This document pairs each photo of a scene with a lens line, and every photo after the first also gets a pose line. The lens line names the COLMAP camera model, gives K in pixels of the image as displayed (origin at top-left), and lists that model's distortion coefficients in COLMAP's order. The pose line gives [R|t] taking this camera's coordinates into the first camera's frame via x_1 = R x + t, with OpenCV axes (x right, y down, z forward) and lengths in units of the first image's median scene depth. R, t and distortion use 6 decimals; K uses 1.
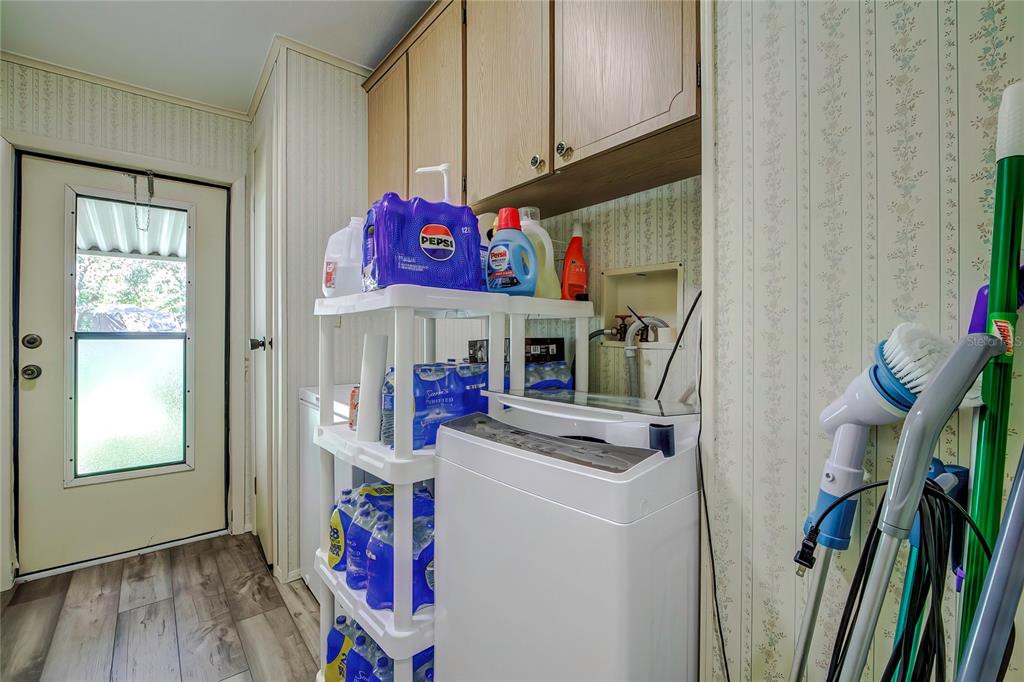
lens RADIAL K [[451.7, 0, 502.6], [0, 451.7, 335.7], [0, 0, 1]] dist [-0.019378, 0.003218]
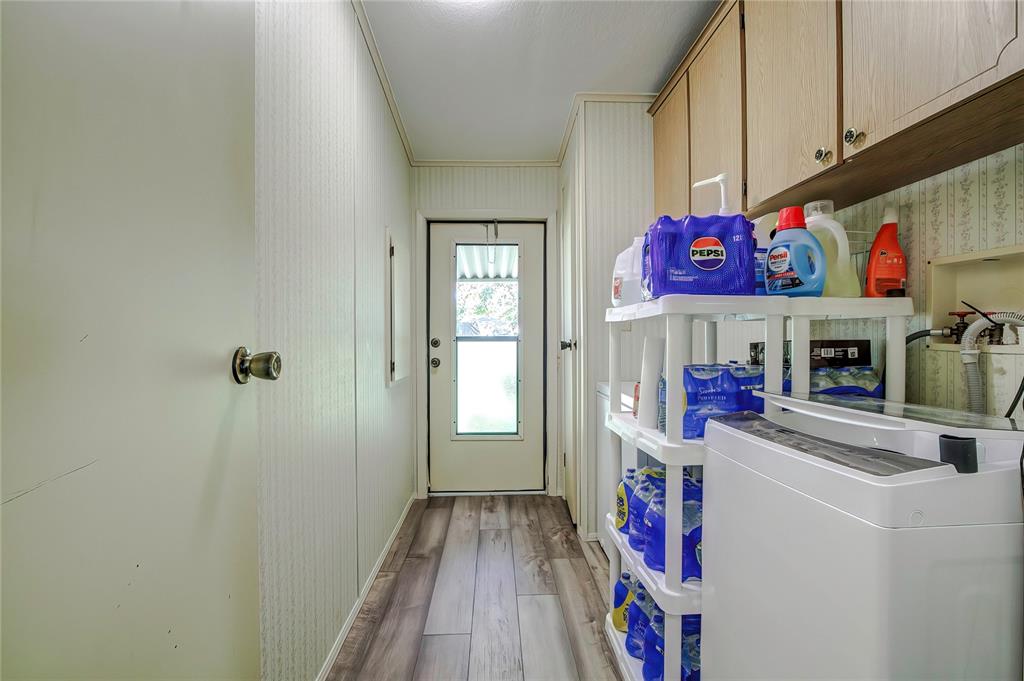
lens RADIAL K [[451.7, 0, 509.9], [0, 451.7, 340.2], [0, 0, 1]] dist [-0.019378, 0.003218]
pose [[0.807378, -0.001780, -0.590031, 0.085787], [0.004663, 0.999983, 0.003364, -0.000733], [0.590016, -0.005467, 0.807373, -0.129615]]
